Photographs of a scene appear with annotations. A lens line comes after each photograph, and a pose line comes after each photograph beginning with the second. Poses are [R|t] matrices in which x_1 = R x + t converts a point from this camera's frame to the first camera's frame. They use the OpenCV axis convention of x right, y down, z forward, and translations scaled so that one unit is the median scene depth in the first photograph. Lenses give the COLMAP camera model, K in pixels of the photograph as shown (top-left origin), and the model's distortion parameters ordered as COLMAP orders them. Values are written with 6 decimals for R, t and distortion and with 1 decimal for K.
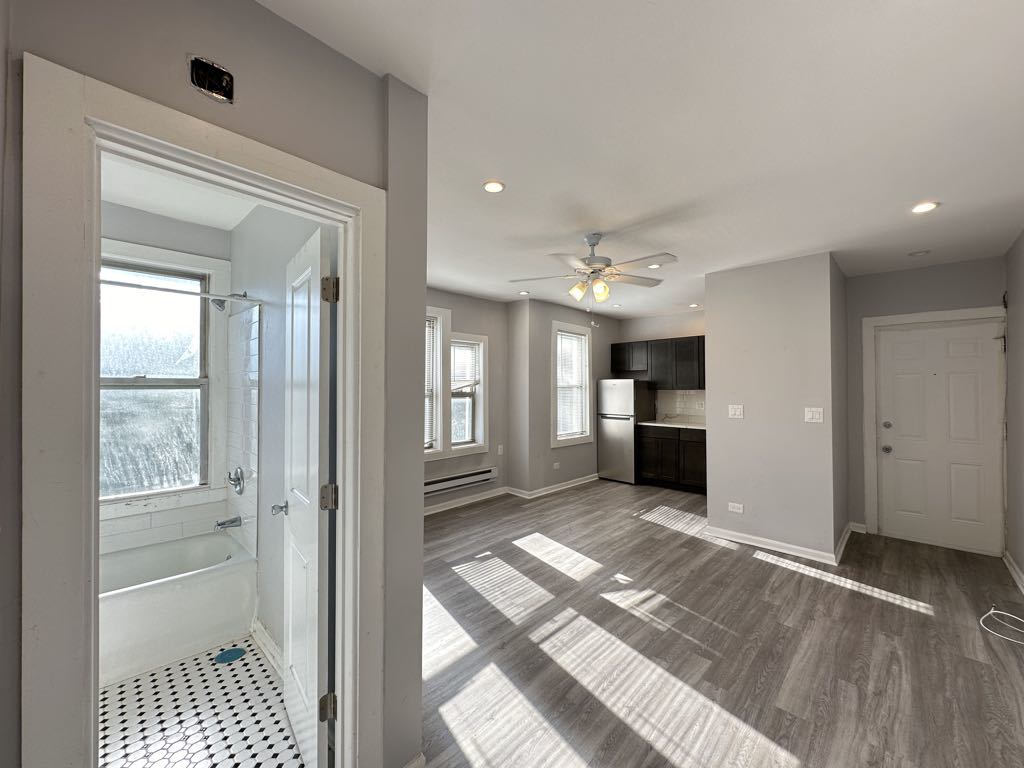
lens RADIAL K [[409.3, 0, 512.0], [0, 409.3, 384.0], [0, 0, 1]] dist [-0.000502, -0.000235]
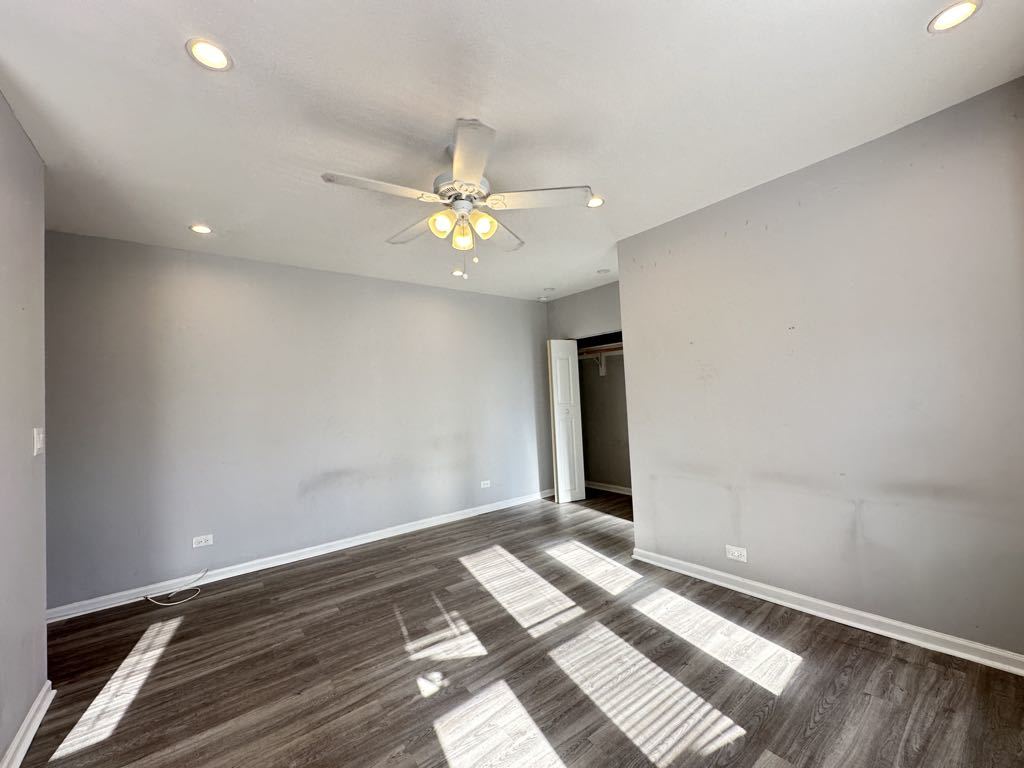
lens RADIAL K [[411.0, 0, 512.0], [0, 411.0, 384.0], [0, 0, 1]] dist [-0.002658, -0.000208]
pose [[-0.988885, 0.047703, 0.140821, 0.030753], [0.042618, 0.998333, -0.038911, 0.045713], [-0.142442, -0.032477, -0.989270, 1.401494]]
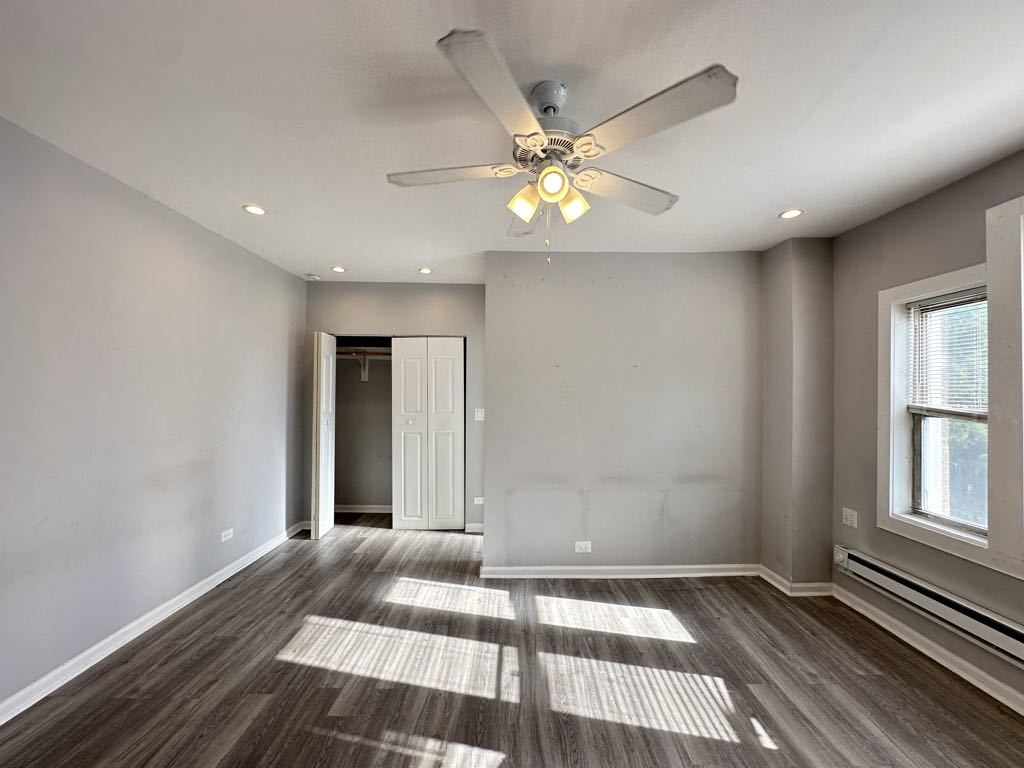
lens RADIAL K [[410.1, 0, 512.0], [0, 410.1, 384.0], [0, 0, 1]] dist [-0.000454, 0.000310]
pose [[-0.724482, -0.025189, -0.688834, 0.489855], [-0.007363, 0.999558, -0.028806, 0.013960], [0.689255, -0.015797, -0.724347, 1.136963]]
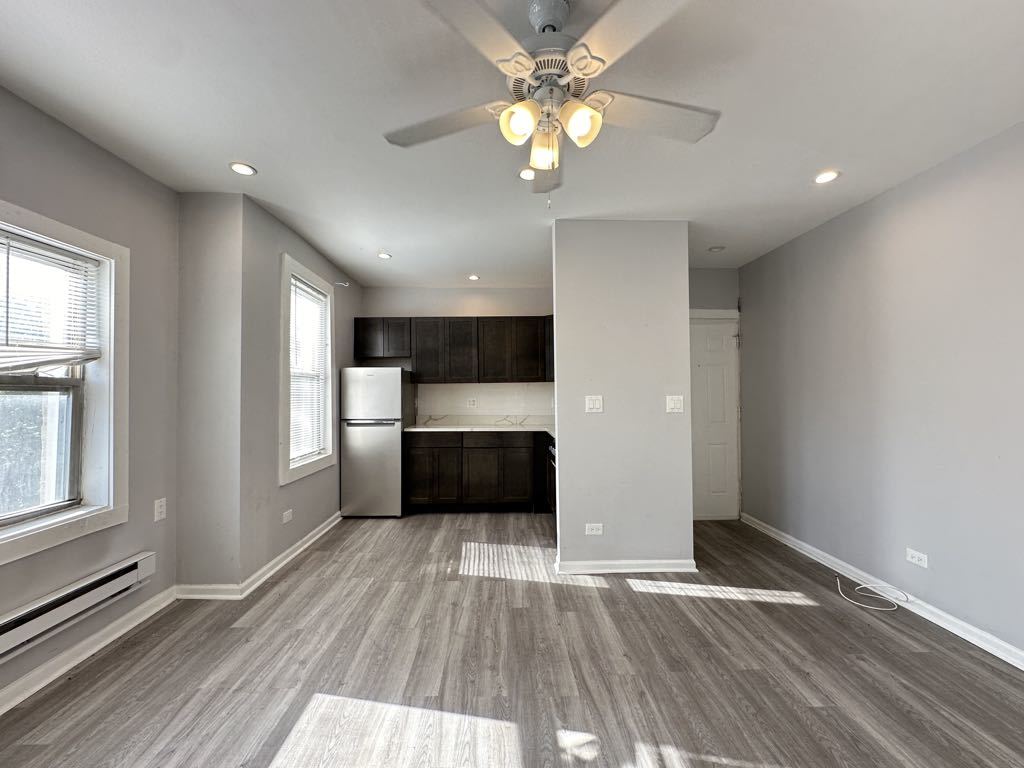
lens RADIAL K [[409.3, 0, 512.0], [0, 409.3, 384.0], [0, 0, 1]] dist [-0.000502, -0.000235]
pose [[0.697263, 0.010315, 0.716741, -0.124615], [-0.001374, 0.999914, -0.013054, 0.043020], [-0.716814, 0.008117, 0.697217, 0.616982]]
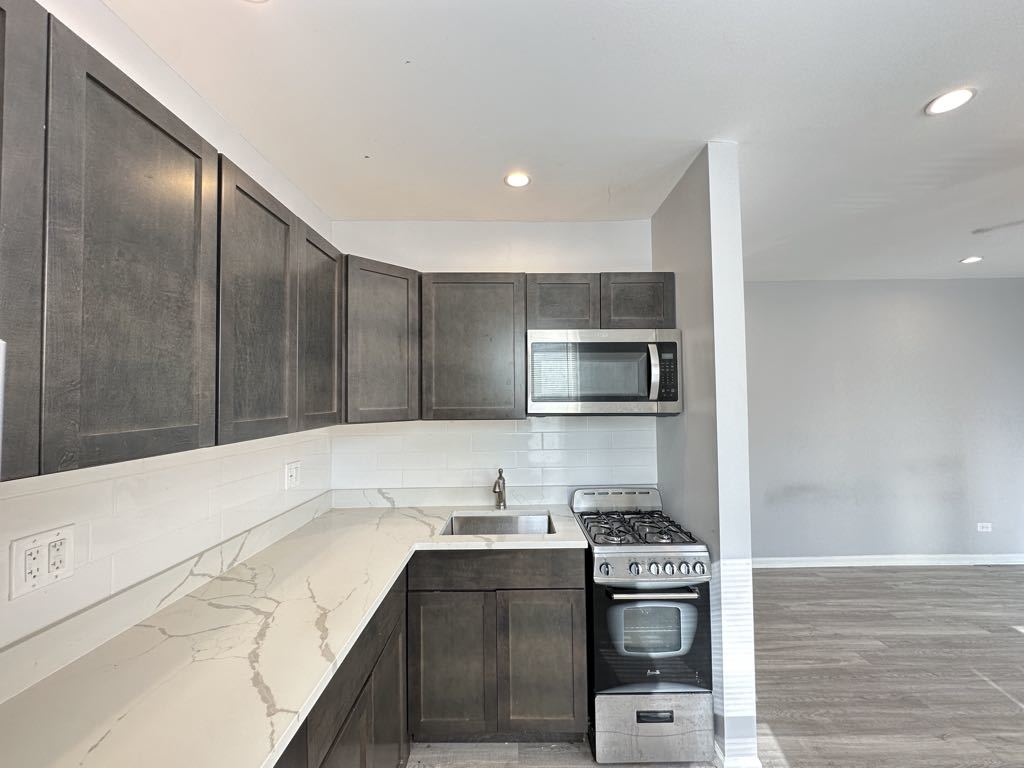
lens RADIAL K [[407.9, 0, 512.0], [0, 407.9, 384.0], [0, 0, 1]] dist [-0.002509, 0.000068]
pose [[-0.688236, 0.034953, 0.724644, 0.383580], [0.006942, 0.999110, -0.041598, -0.008675], [-0.725453, -0.023599, -0.687867, 1.646098]]
